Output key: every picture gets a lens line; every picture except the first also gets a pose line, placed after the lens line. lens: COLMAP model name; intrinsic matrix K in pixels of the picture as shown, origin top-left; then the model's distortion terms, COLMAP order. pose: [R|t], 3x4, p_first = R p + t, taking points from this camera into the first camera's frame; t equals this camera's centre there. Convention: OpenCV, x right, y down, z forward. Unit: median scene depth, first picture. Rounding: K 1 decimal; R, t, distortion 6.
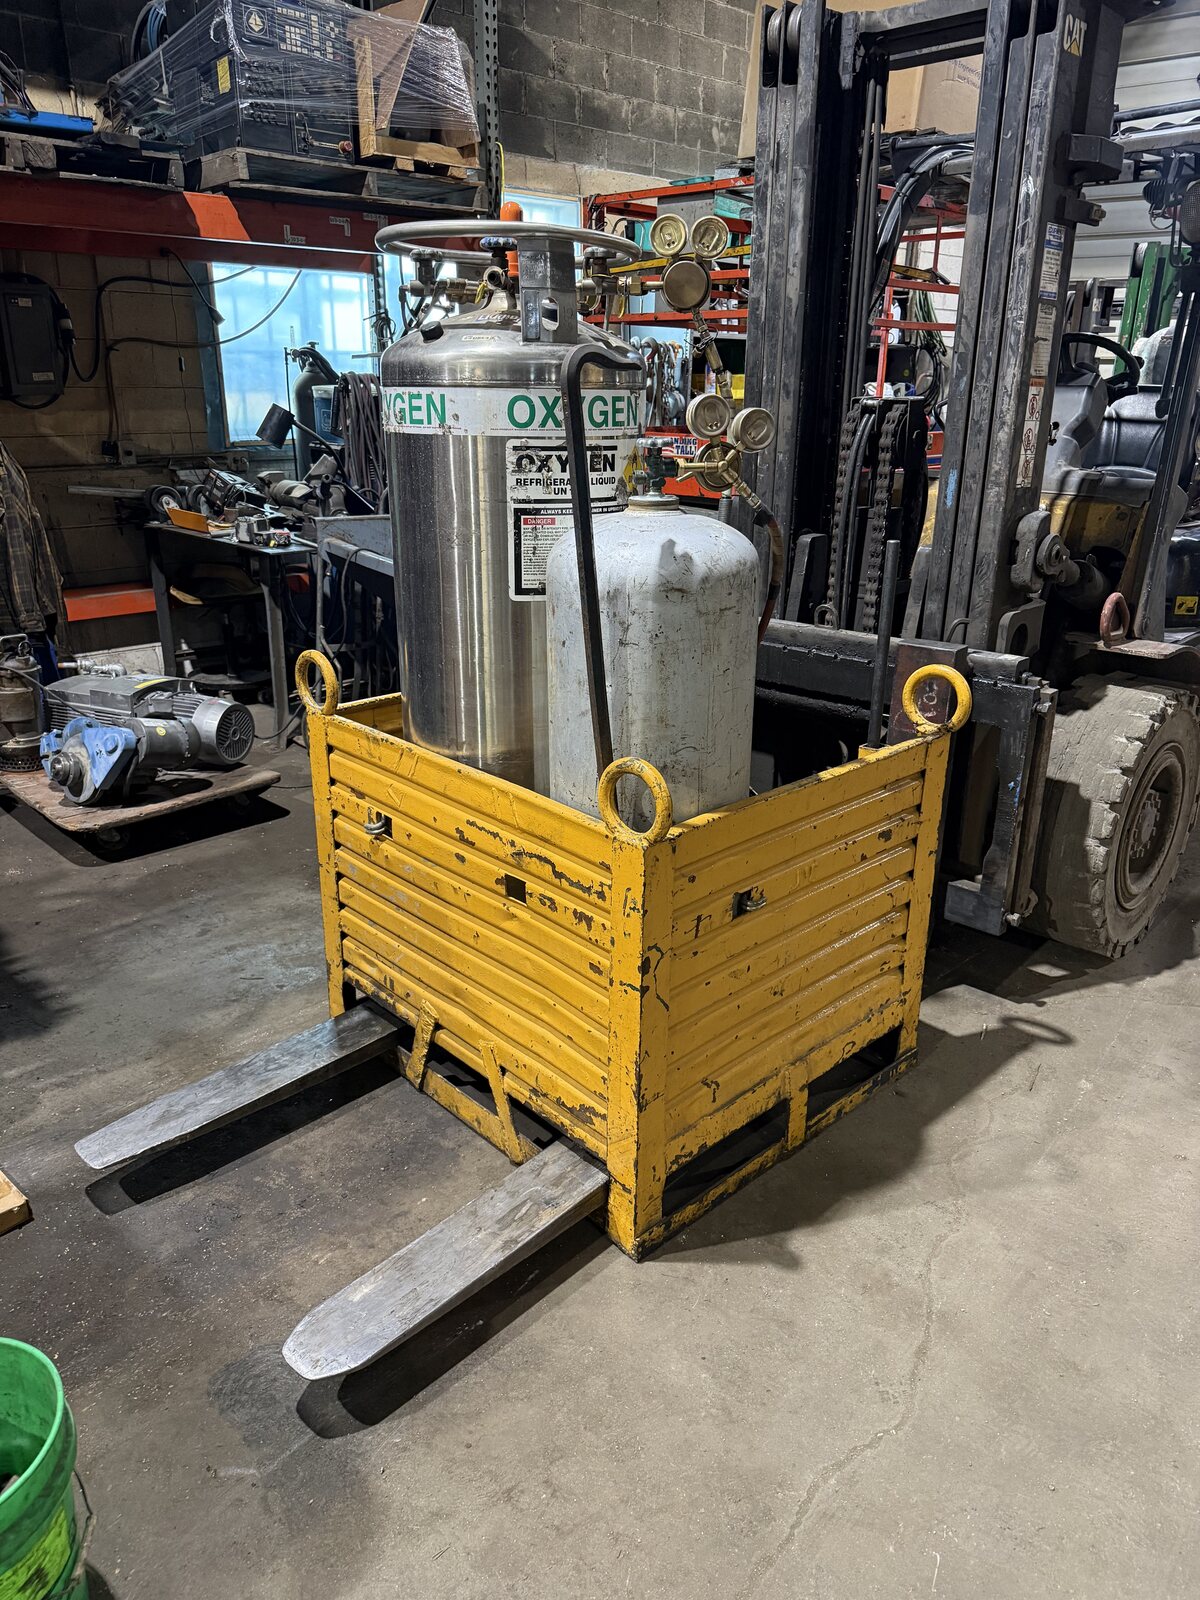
lens RADIAL K [[1153.0, 0, 596.2], [0, 1153.0, 801.1], [0, 0, 1]] dist [-0.007785, -0.010565]
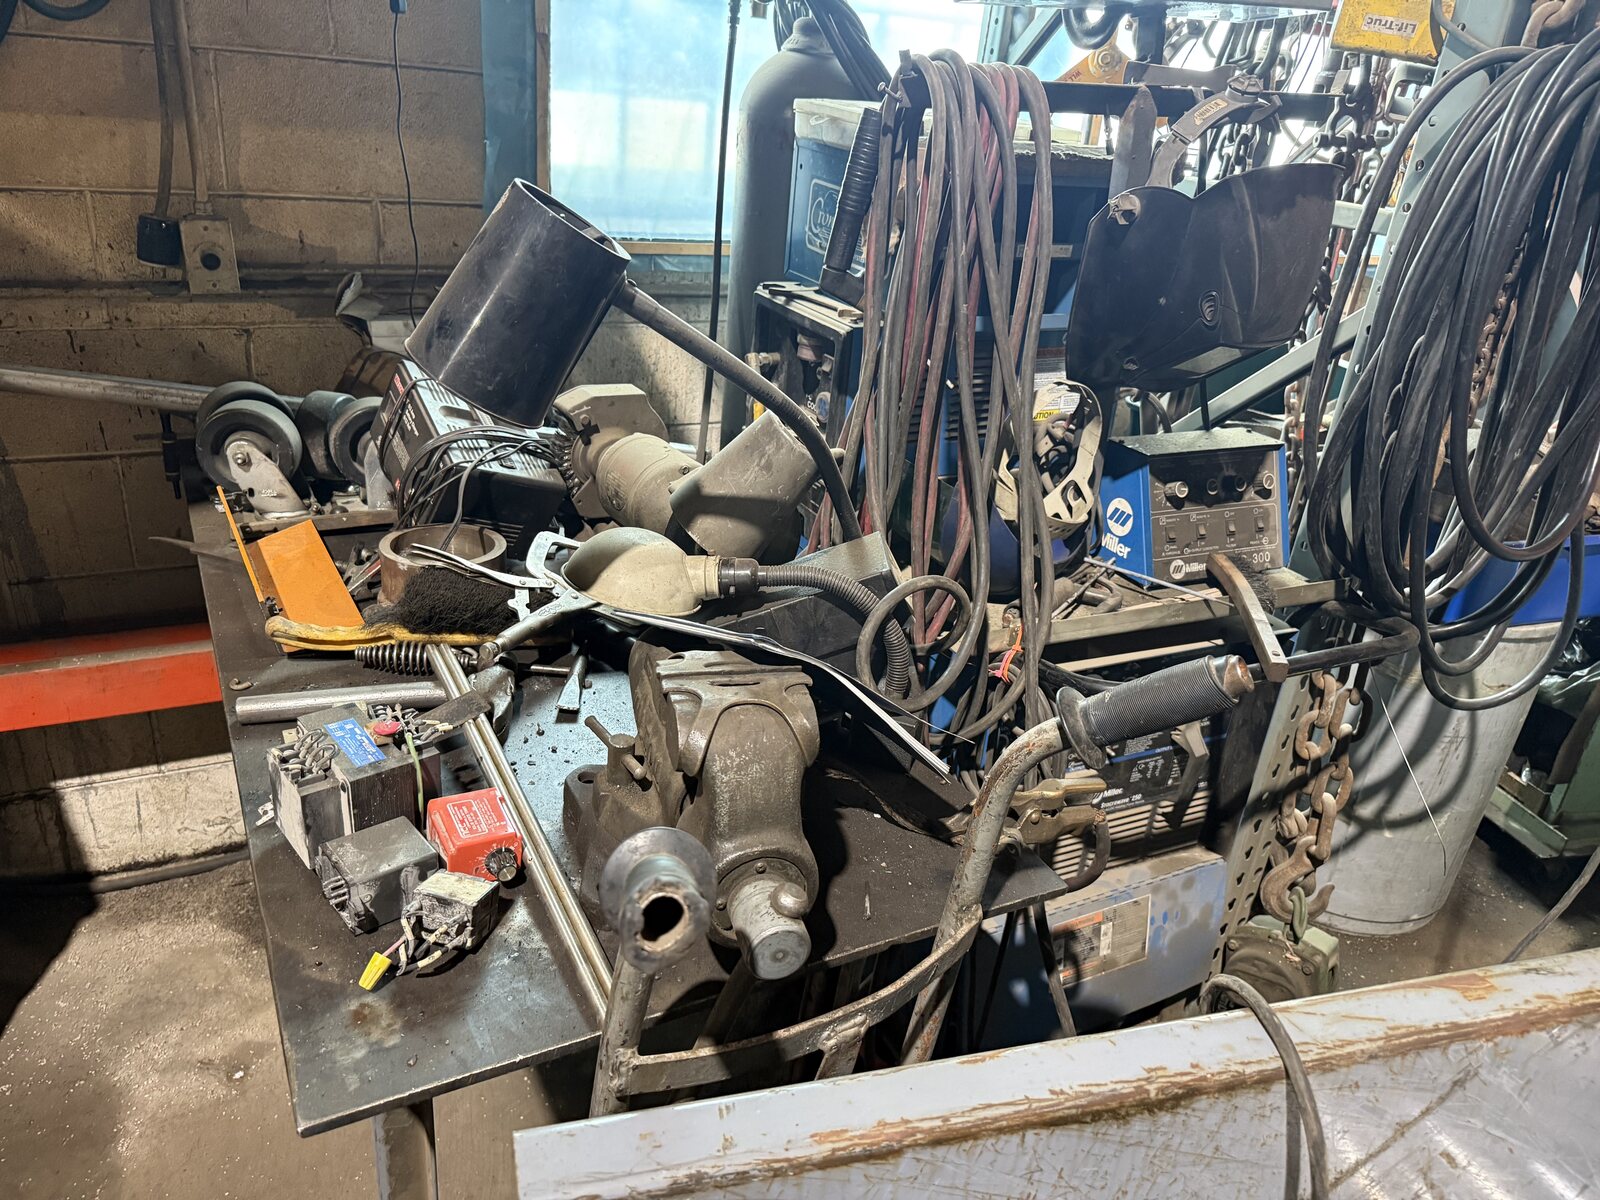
lens RADIAL K [[1153.0, 0, 802.3], [0, 1153.0, 599.6], [0, 0, 1]] dist [-0.007785, -0.010565]
pose [[0.961641, 0.178916, -0.207933, -0.163338], [-0.165764, 0.982981, 0.079184, -0.262490], [0.218561, -0.041679, 0.974933, 0.719419]]
